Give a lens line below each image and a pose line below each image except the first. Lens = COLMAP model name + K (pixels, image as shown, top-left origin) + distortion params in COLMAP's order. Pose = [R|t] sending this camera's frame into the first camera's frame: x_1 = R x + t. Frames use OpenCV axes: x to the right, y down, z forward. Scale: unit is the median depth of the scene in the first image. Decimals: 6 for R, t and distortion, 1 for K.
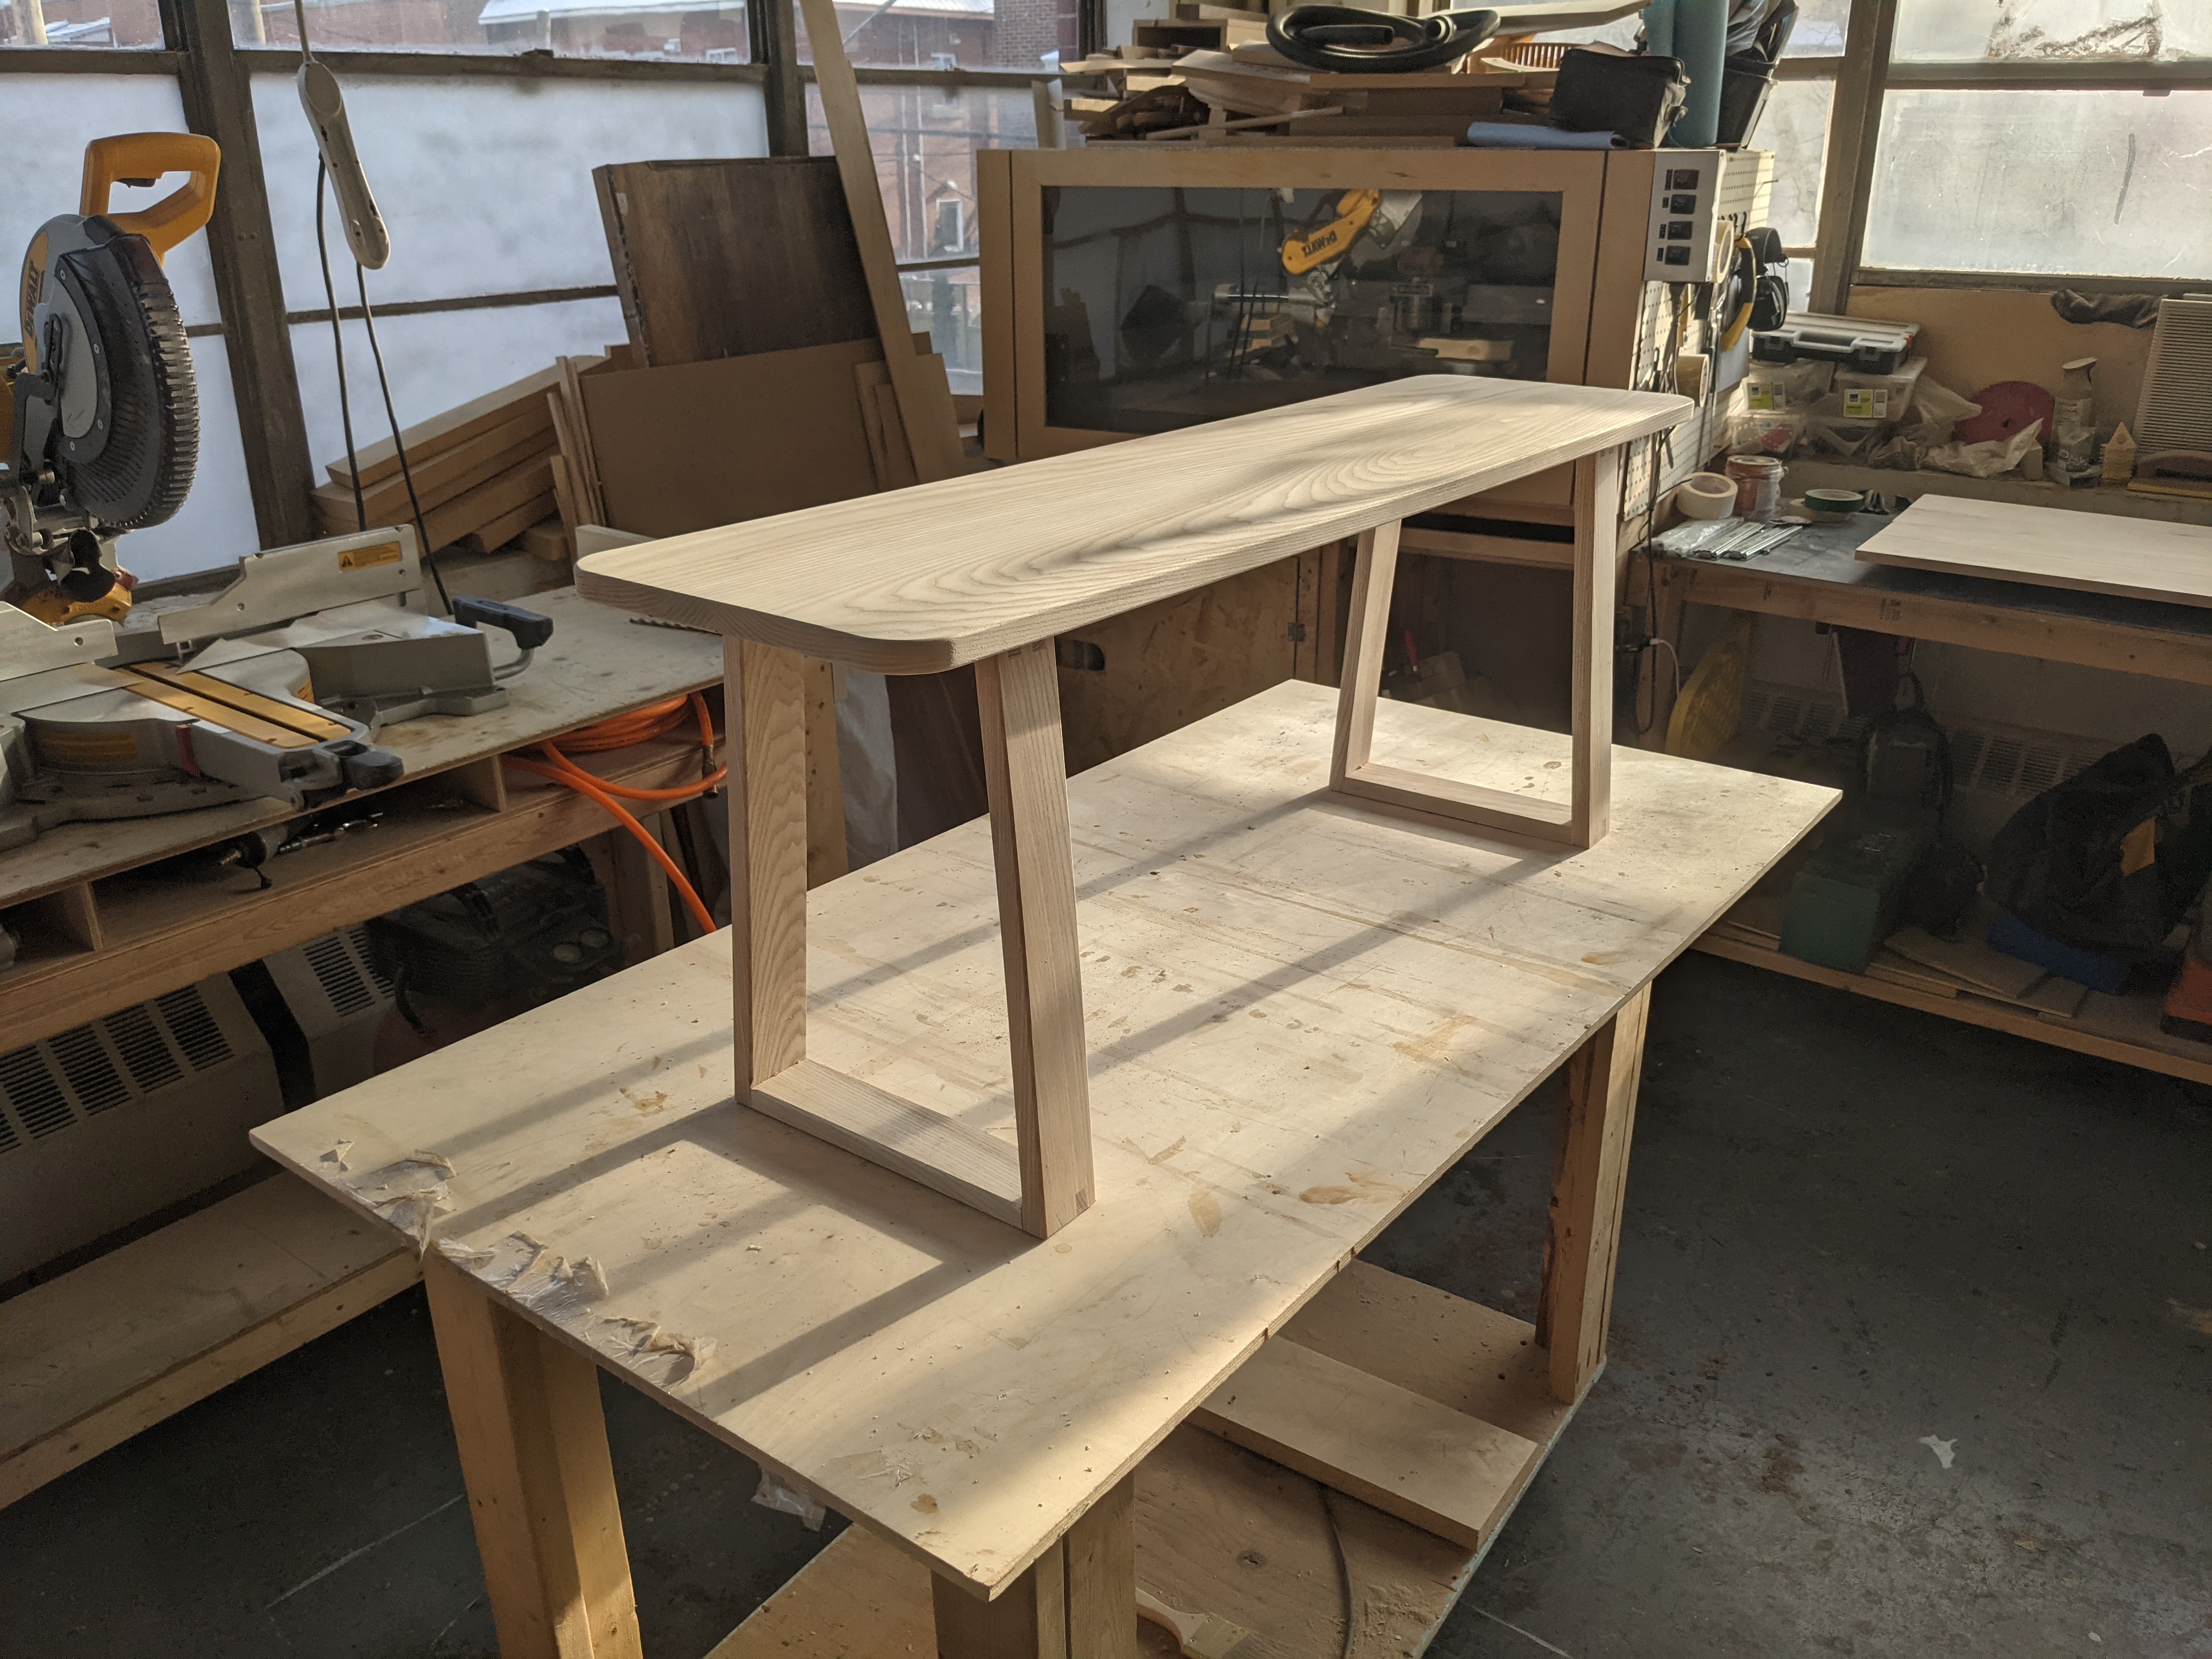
lens RADIAL K [[1721.8, 0, 1106.0], [0, 1721.8, 829.5], [0, 0, 1]] dist [-0.032180, -0.003131]
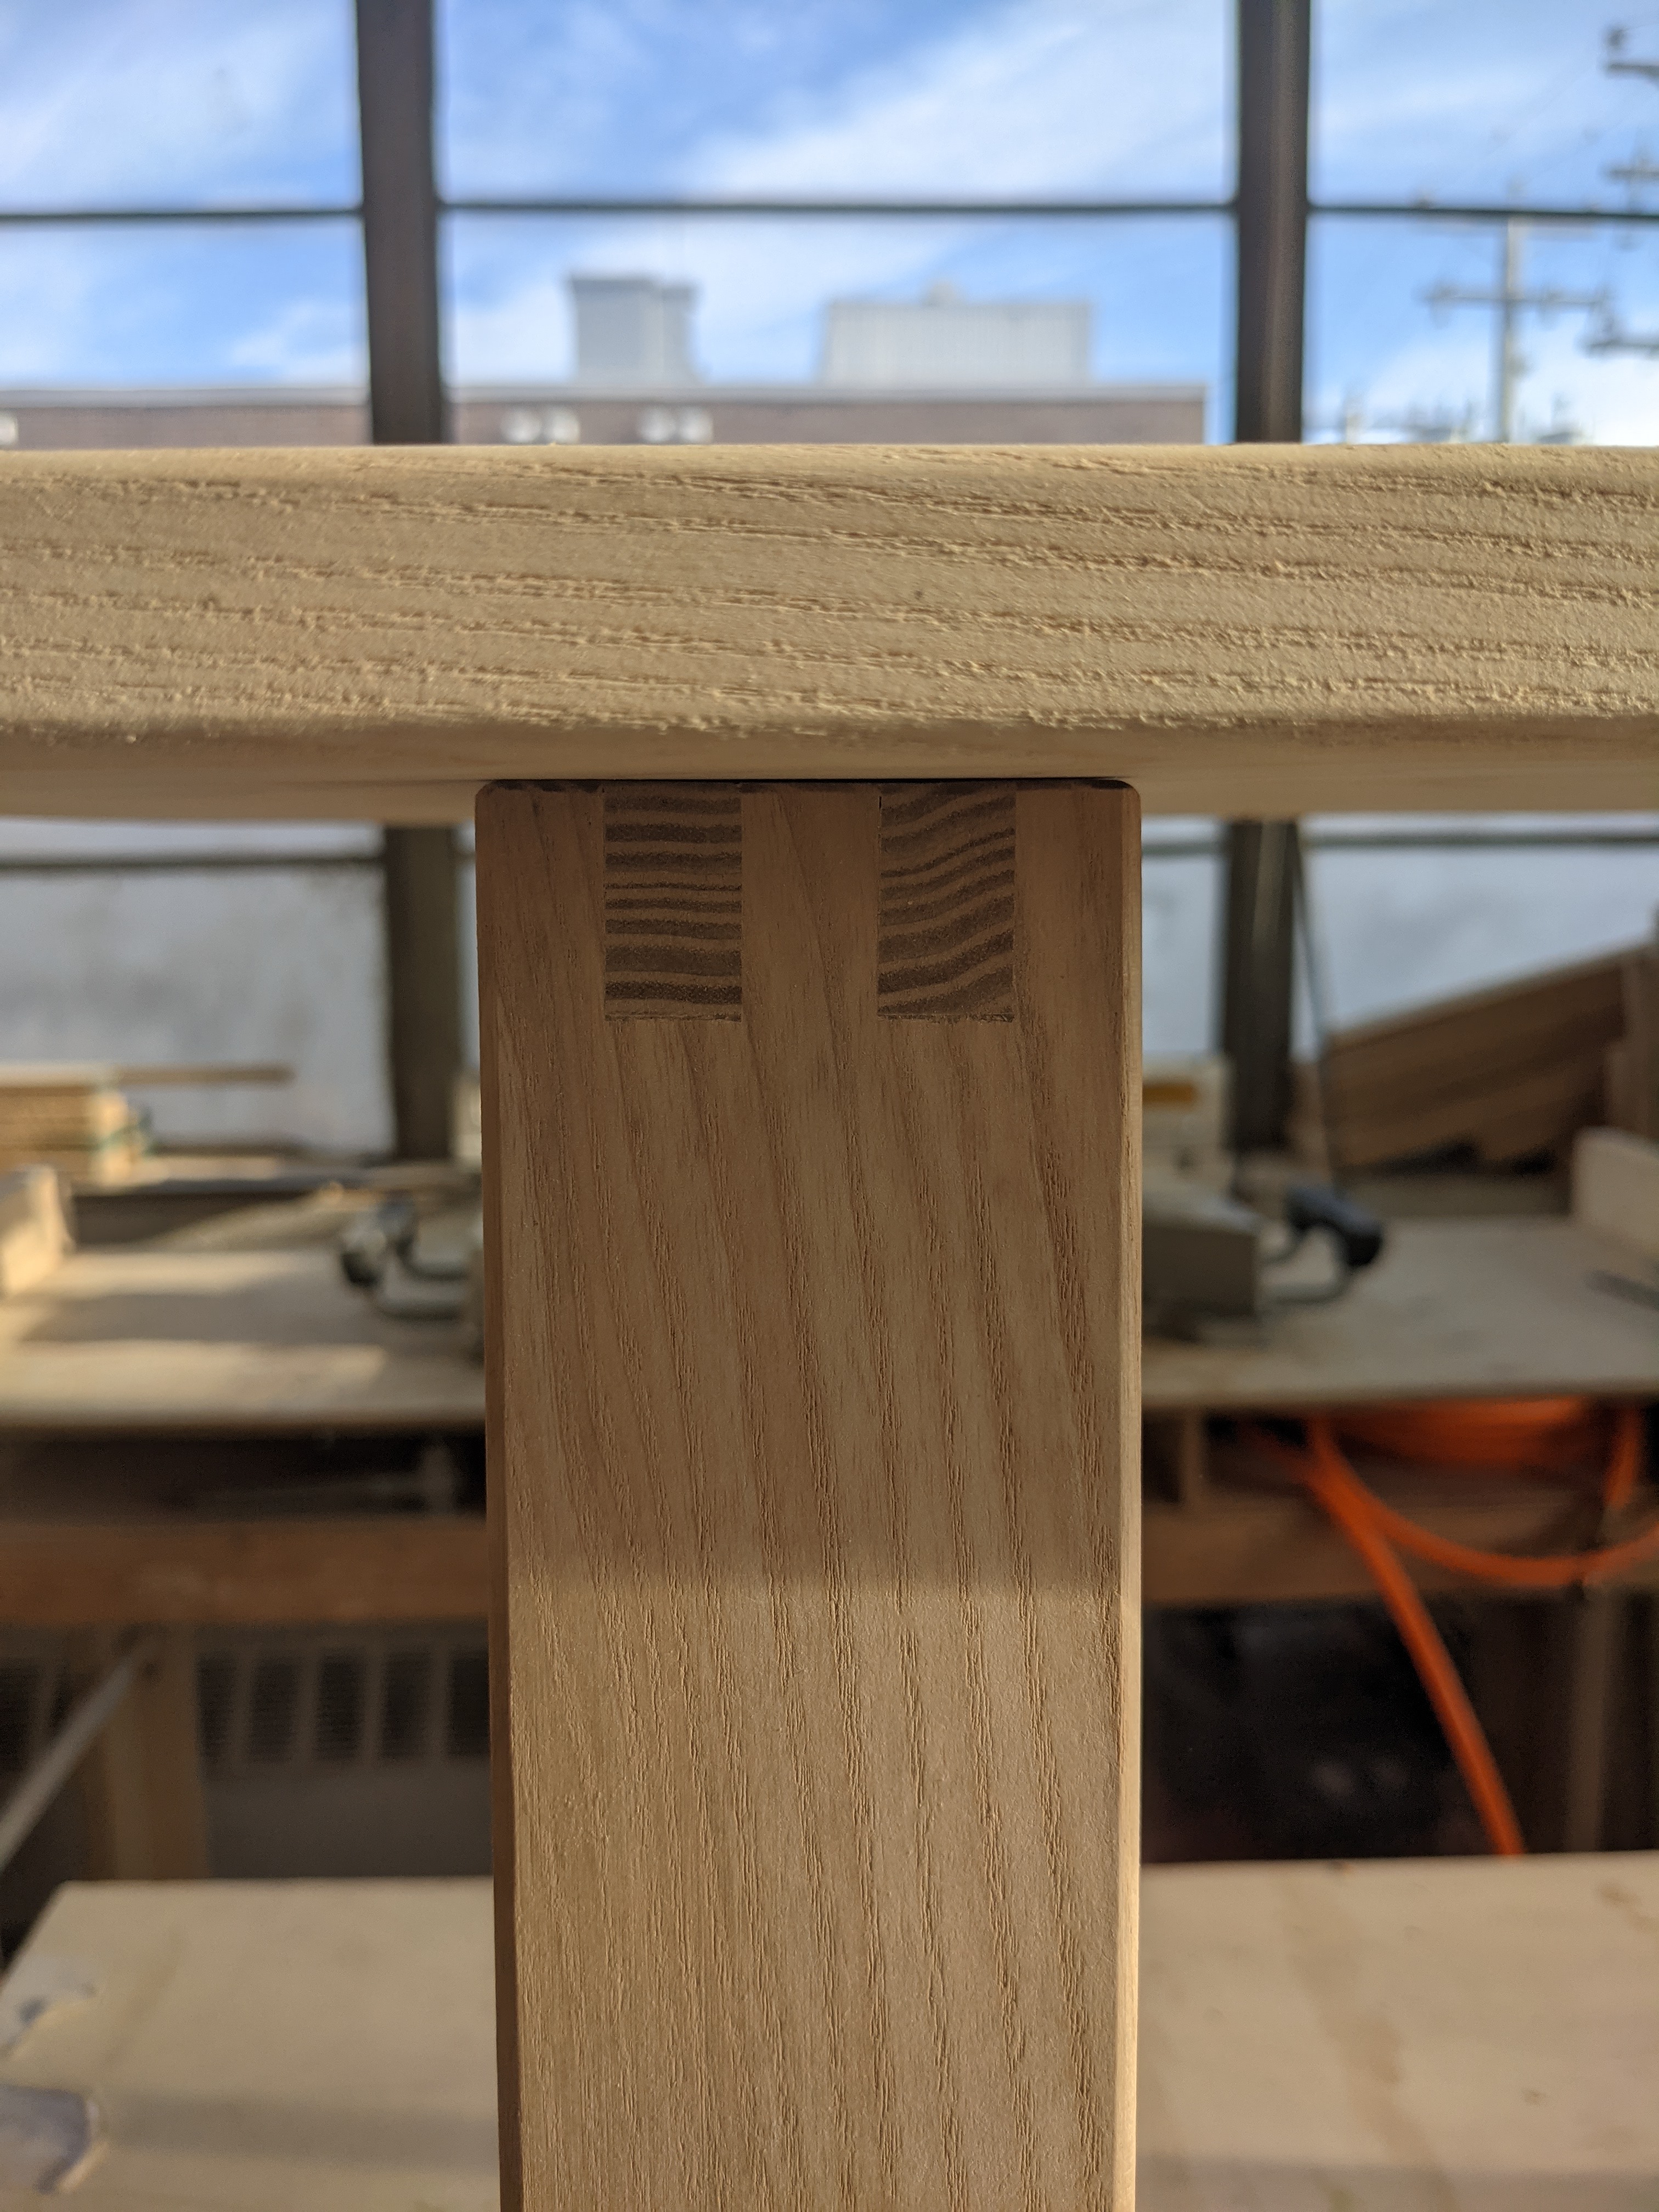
lens RADIAL K [[1721.8, 0, 829.5], [0, 1721.8, 1106.0], [0, 0, 1]] dist [-0.032180, -0.003131]
pose [[0.599836, 0.092852, -0.794717, 0.040560], [-0.294449, 0.949158, -0.111348, -0.036941], [0.743974, 0.300794, 0.596679, 0.463631]]
